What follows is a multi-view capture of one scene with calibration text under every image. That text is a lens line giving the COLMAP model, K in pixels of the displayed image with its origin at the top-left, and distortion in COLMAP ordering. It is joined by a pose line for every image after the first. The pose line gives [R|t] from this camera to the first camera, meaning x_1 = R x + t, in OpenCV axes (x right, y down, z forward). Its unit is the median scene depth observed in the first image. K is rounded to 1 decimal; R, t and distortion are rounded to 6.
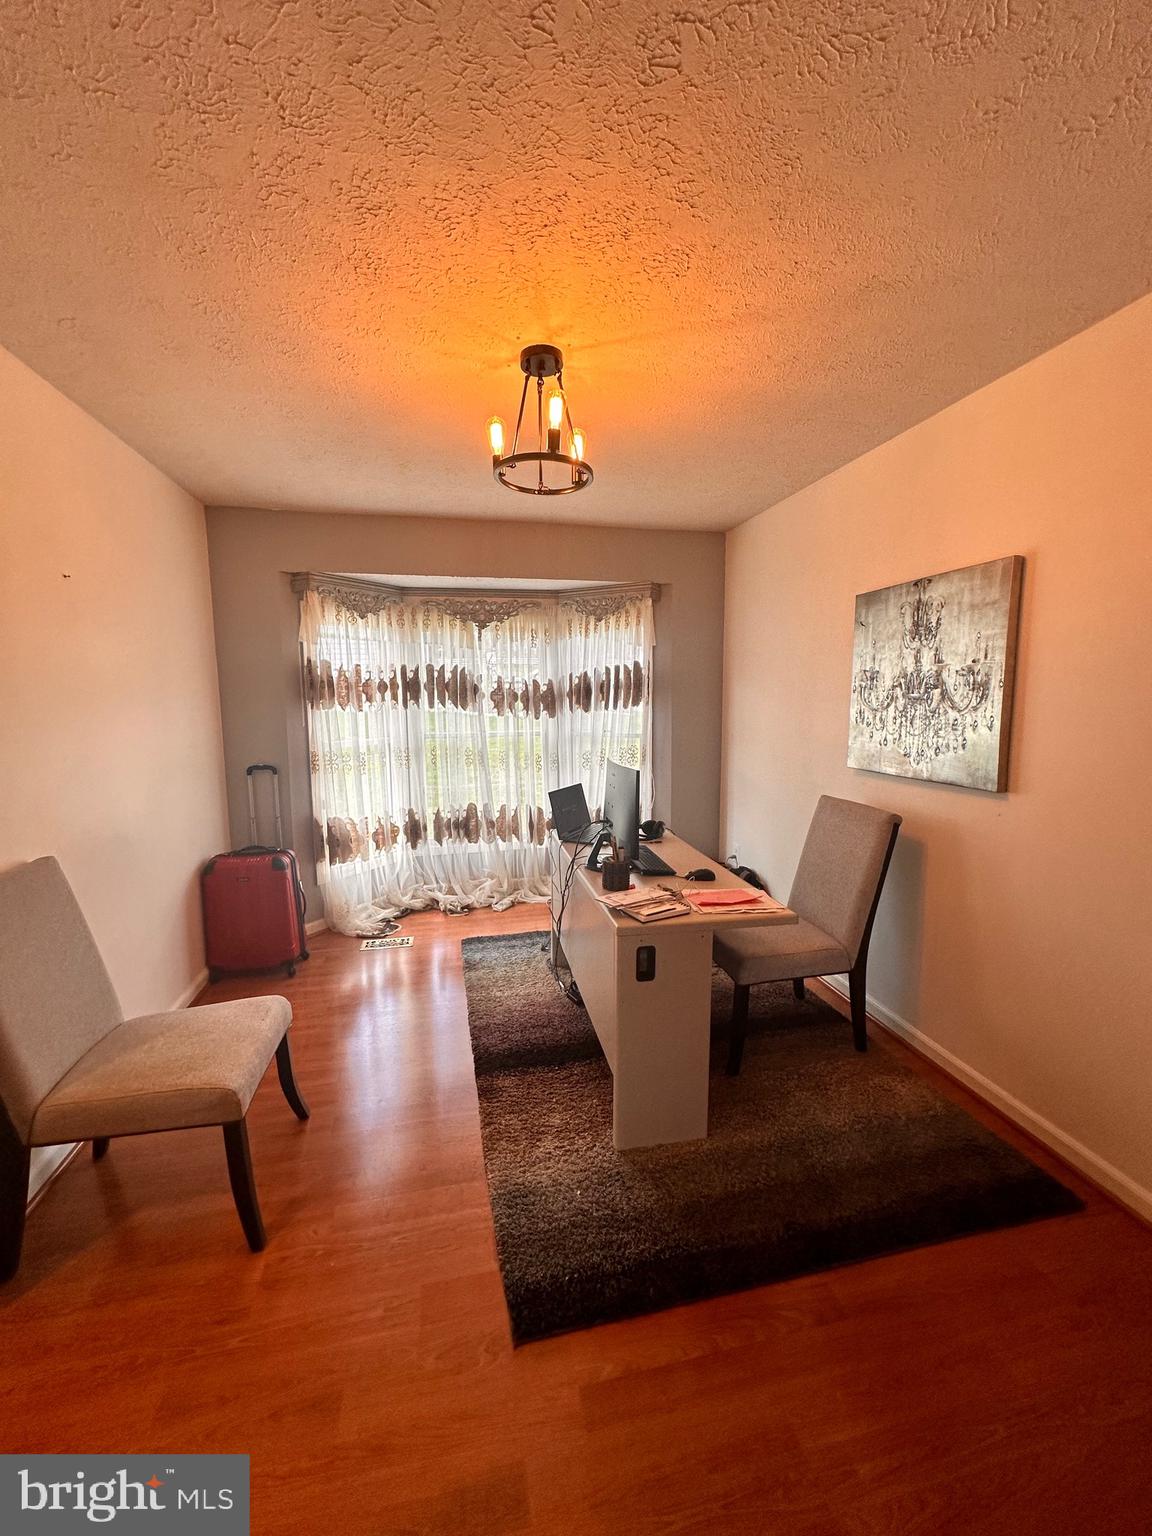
lens RADIAL K [[611.2, 0, 569.4], [0, 611.2, 767.2], [0, 0, 1]] dist [-0.003376, 0.001479]
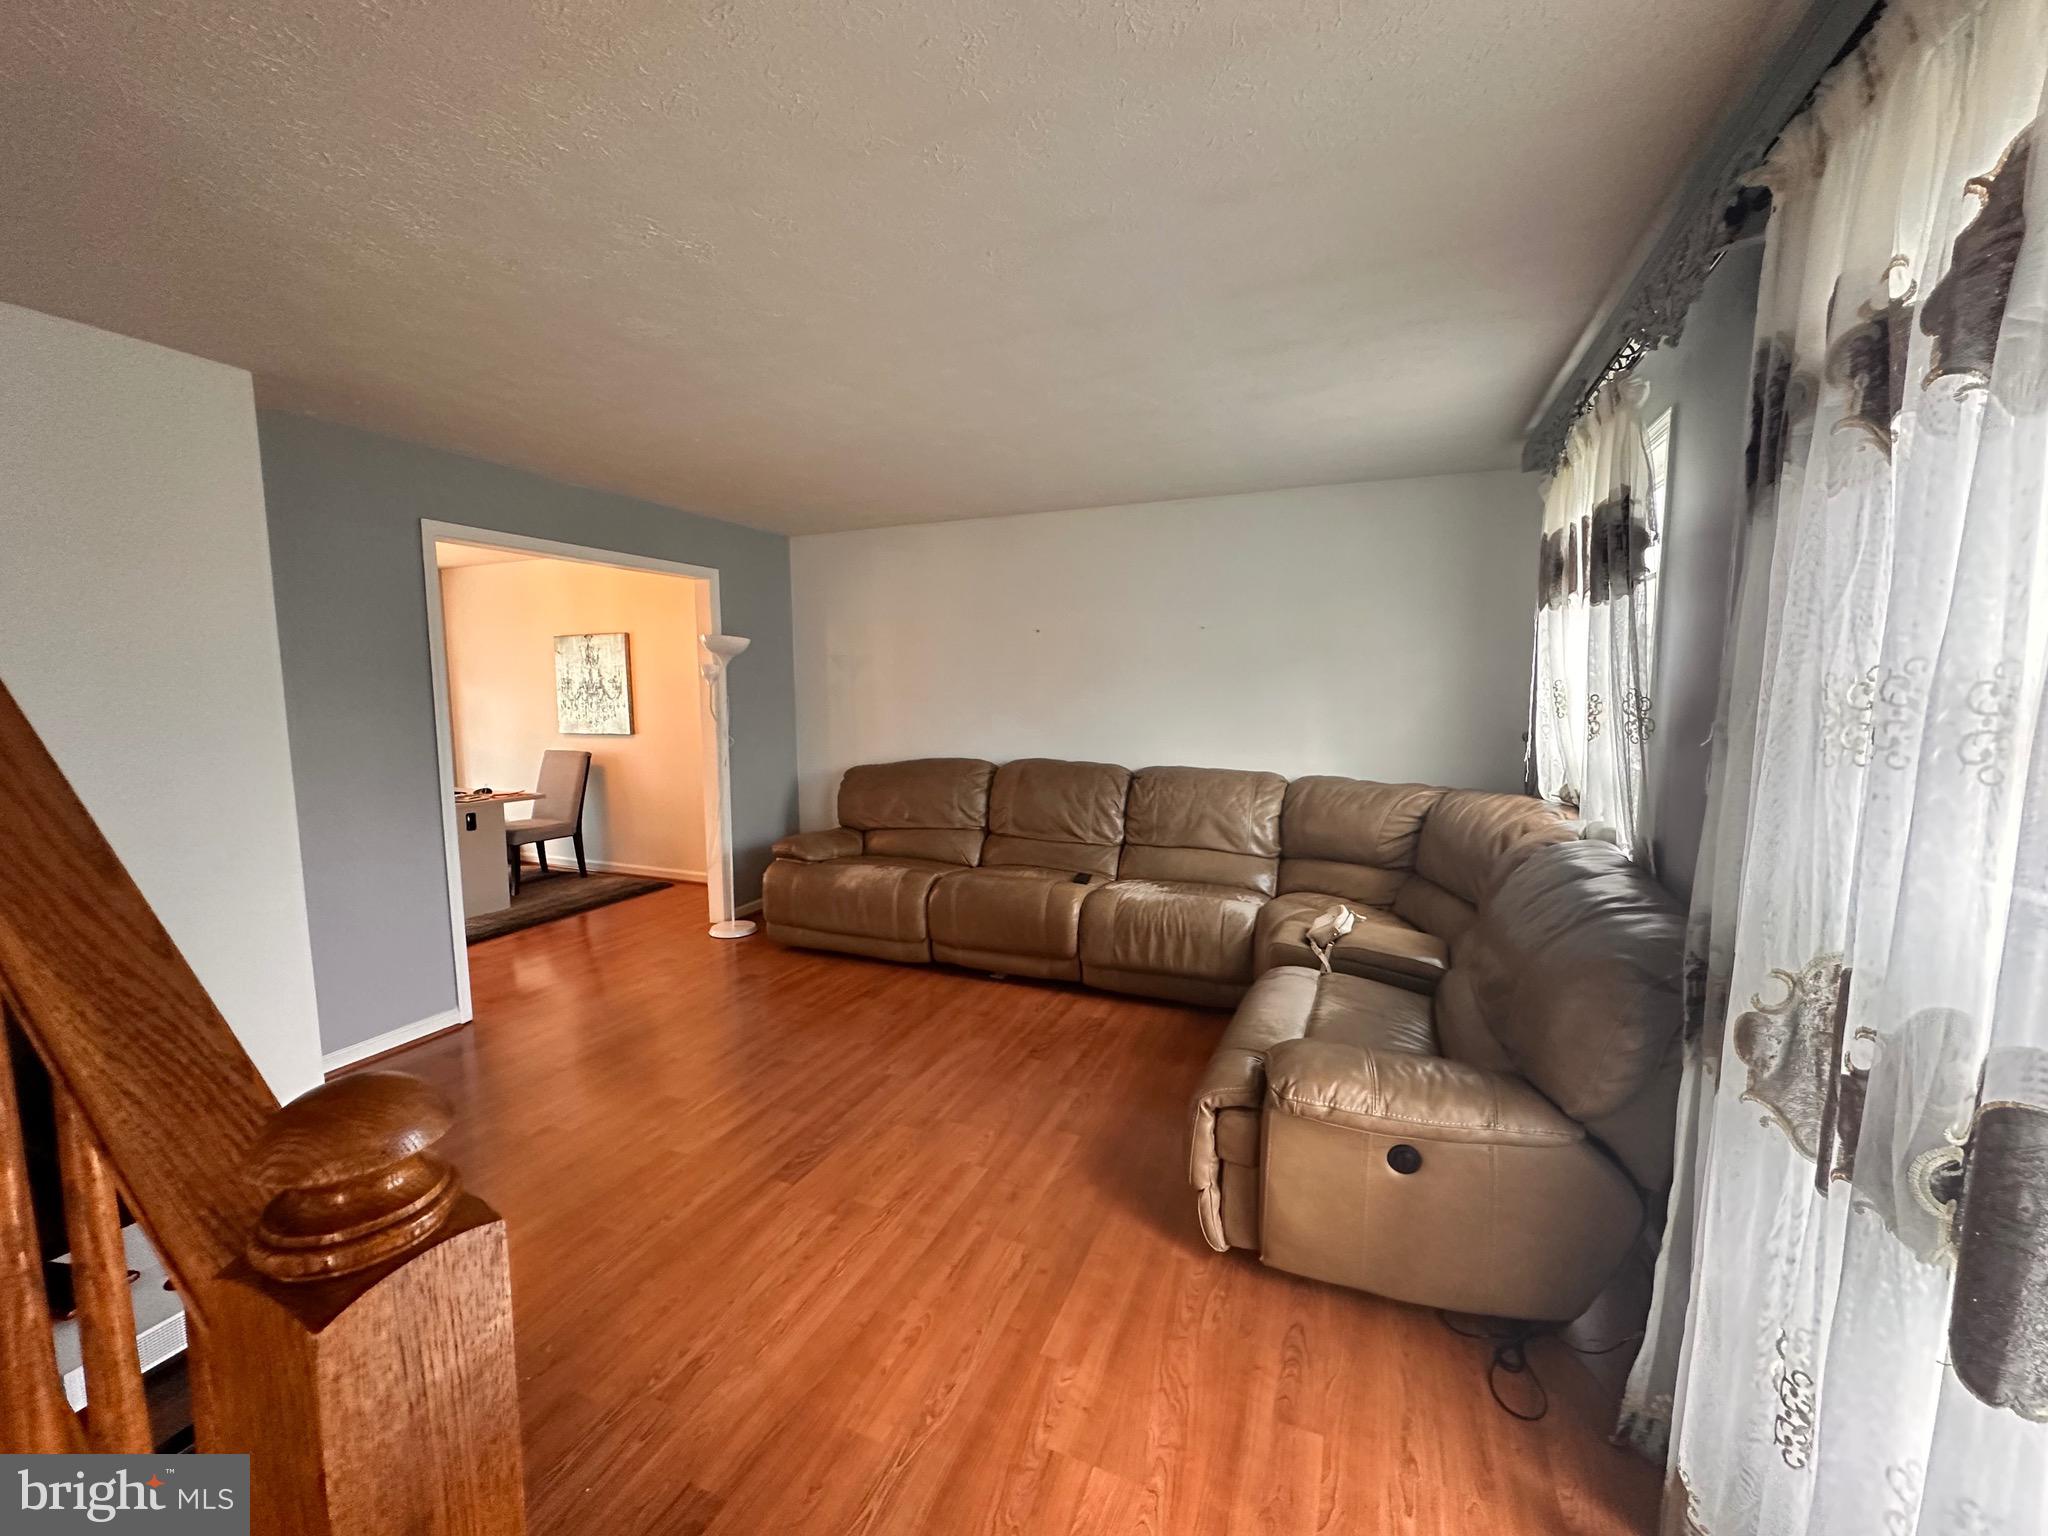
lens RADIAL K [[814.9, 0, 1011.3], [0, 814.9, 772.9], [0, 0, 1]] dist [-0.003376, 0.001479]
pose [[0.577741, -0.079935, 0.812296, -0.815571], [0.090459, 0.995333, 0.033609, 0.178379], [-0.811192, 0.054062, 0.582276, -1.633620]]
